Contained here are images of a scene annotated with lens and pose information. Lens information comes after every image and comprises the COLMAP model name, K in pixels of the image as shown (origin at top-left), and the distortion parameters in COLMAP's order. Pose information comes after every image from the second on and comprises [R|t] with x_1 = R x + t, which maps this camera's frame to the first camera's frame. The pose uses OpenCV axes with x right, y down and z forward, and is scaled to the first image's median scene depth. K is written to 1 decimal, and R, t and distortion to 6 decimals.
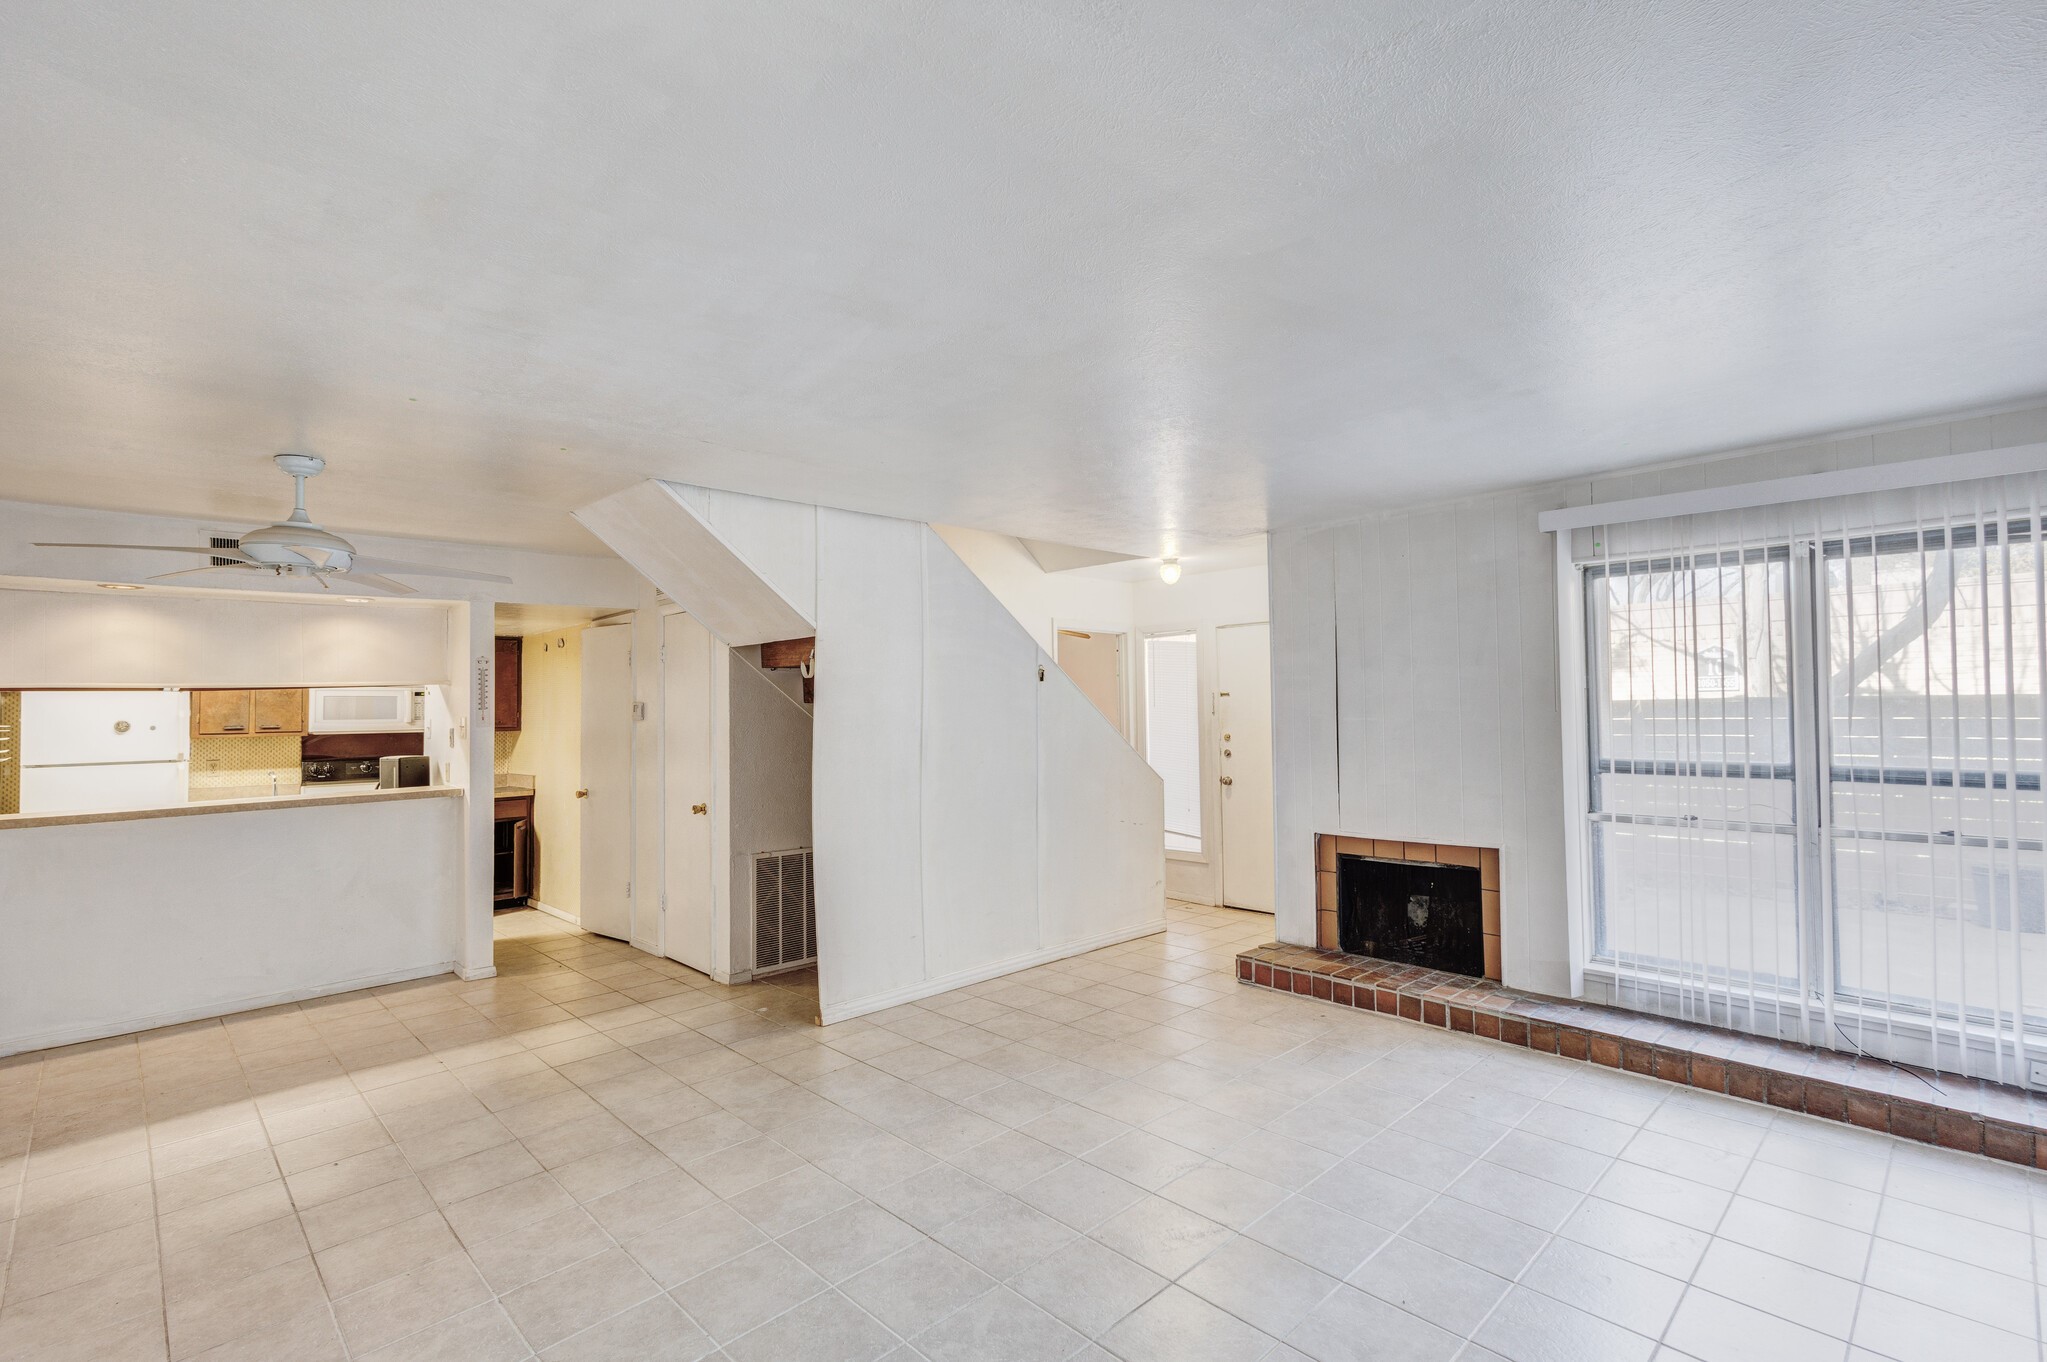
lens RADIAL K [[939.8, 0, 1030.0], [0, 939.8, 684.9], [0, 0, 1]] dist [0.006420, -0.001929]
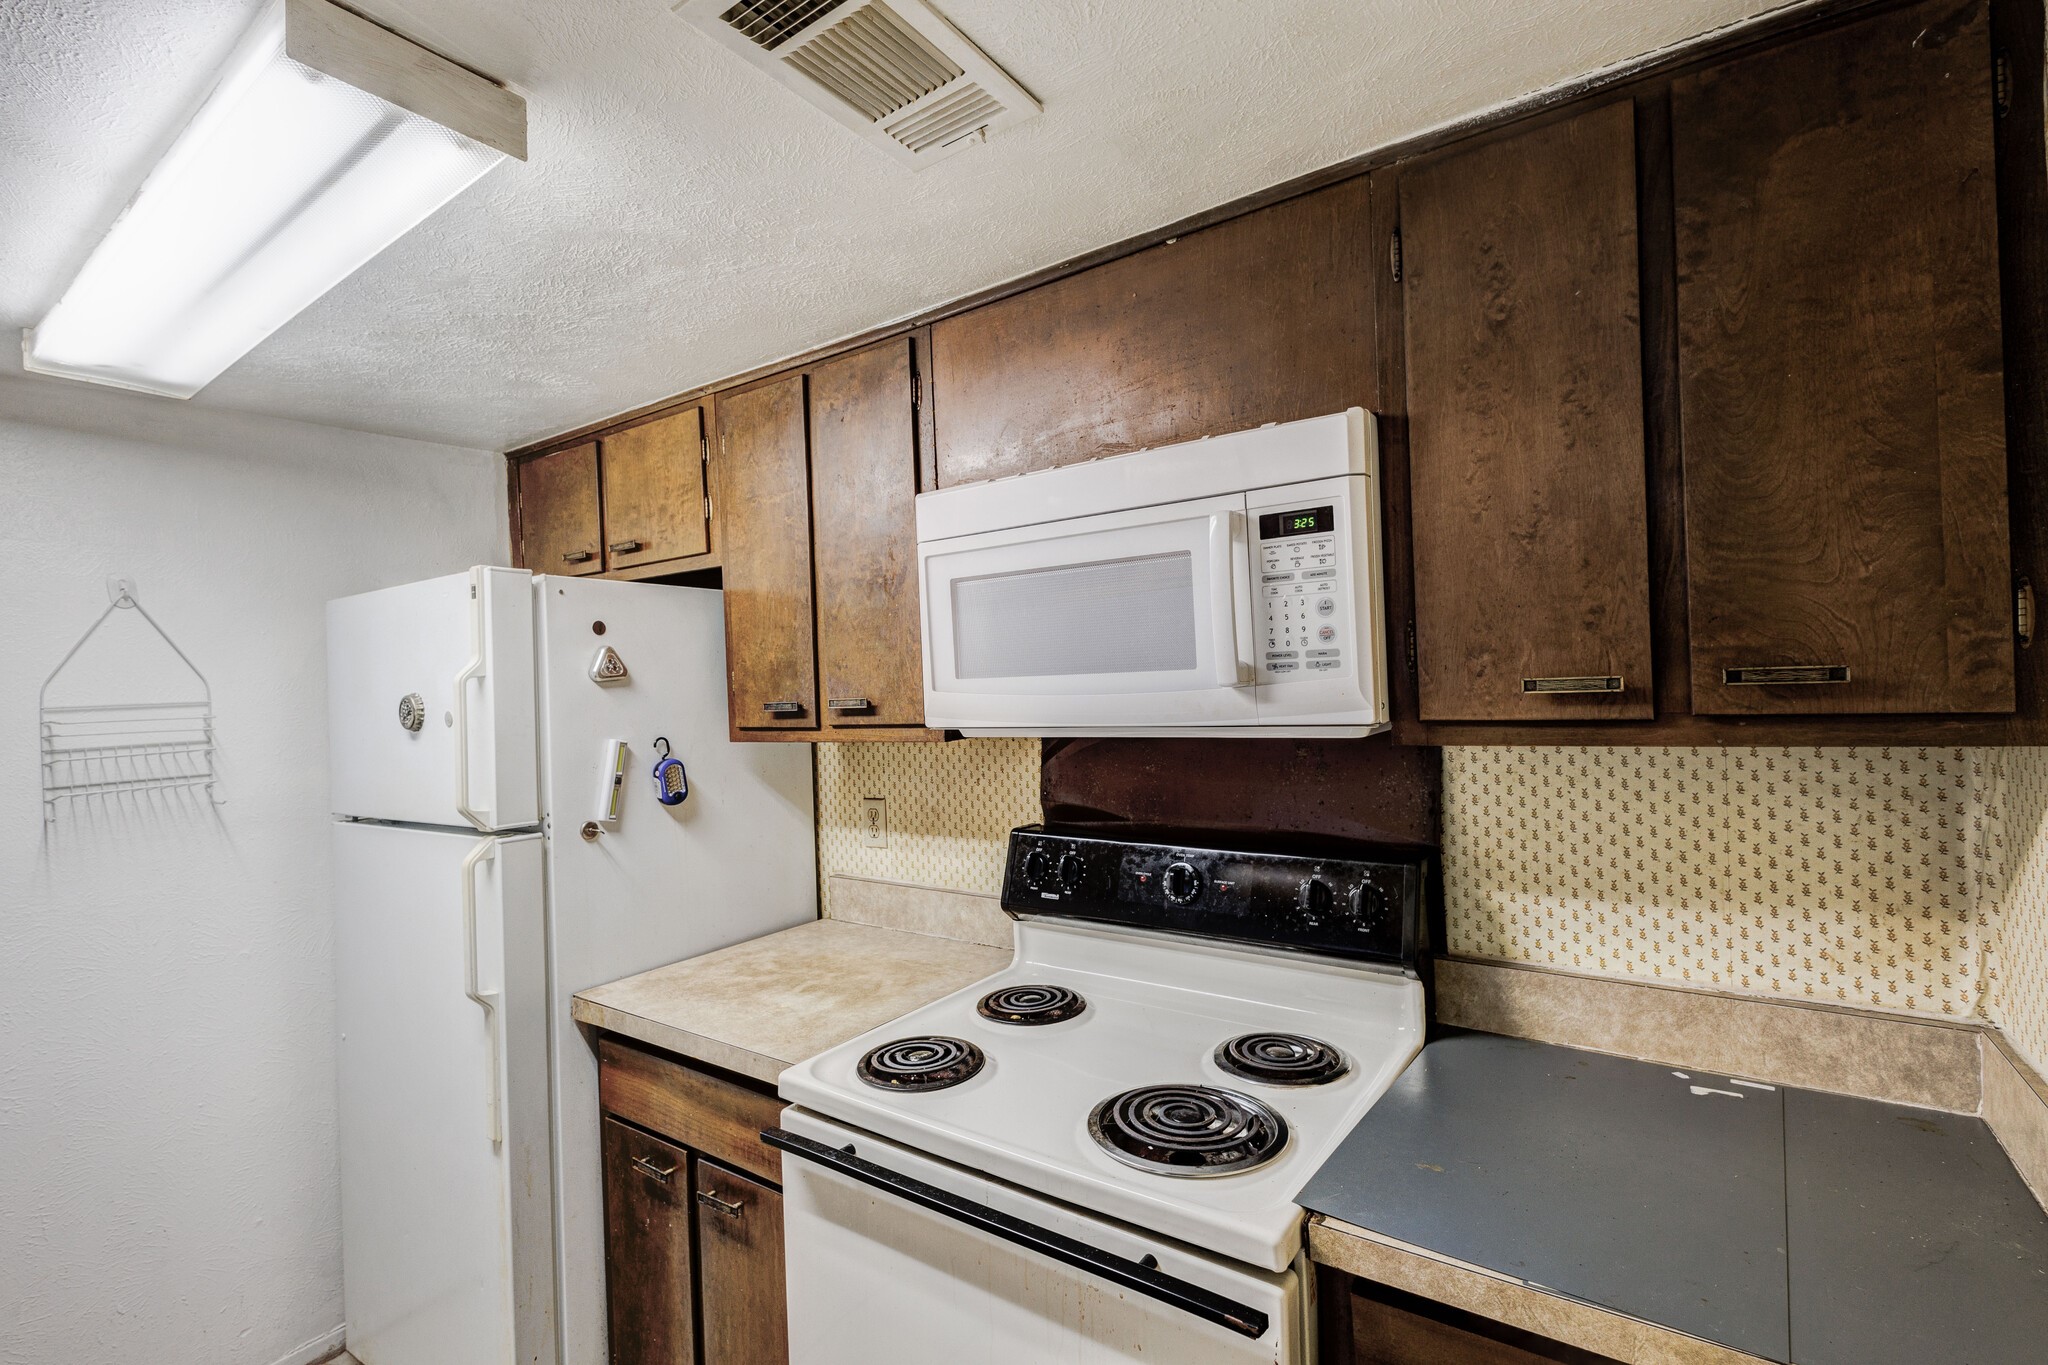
lens RADIAL K [[940.2, 0, 1021.4], [0, 940.2, 685.5], [0, 0, 1]] dist [0.006420, -0.001929]
pose [[0.172208, 0.001665, -0.985059, -0.597341], [0.061026, 0.998060, 0.012356, 0.043293], [0.983168, -0.062242, 0.171772, 1.141122]]
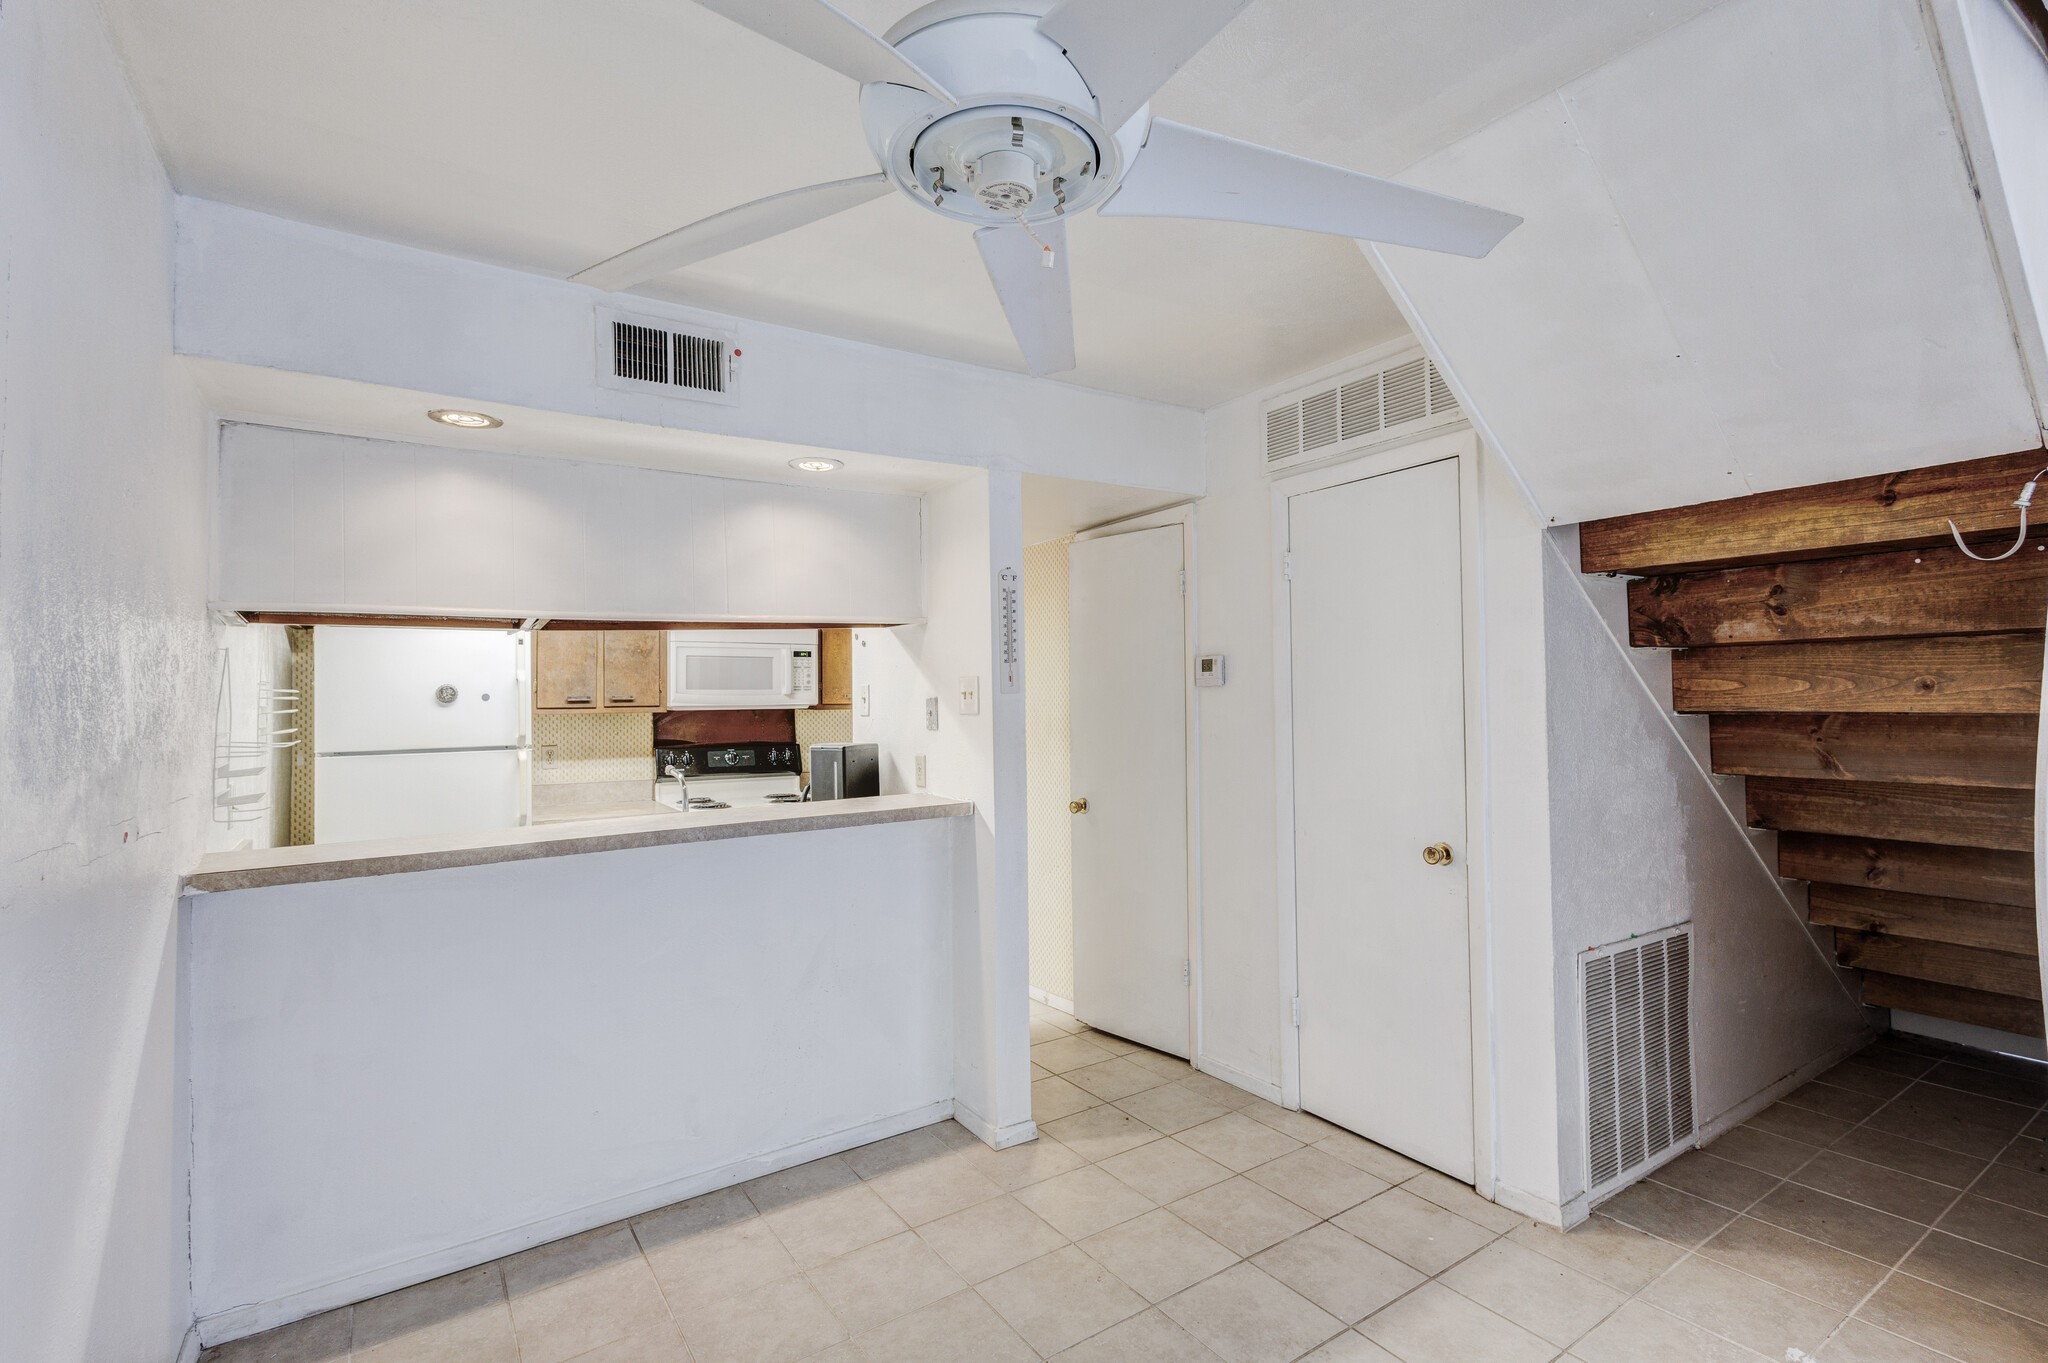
lens RADIAL K [[940.2, 0, 1025.2], [0, 940.2, 686.7], [0, 0, 1]] dist [0.006420, -0.001929]
pose [[0.983247, -0.001377, -0.182272, -0.440868], [0.004202, 0.999877, 0.015114, 0.030075], [0.182228, -0.015627, 0.983132, 0.423548]]
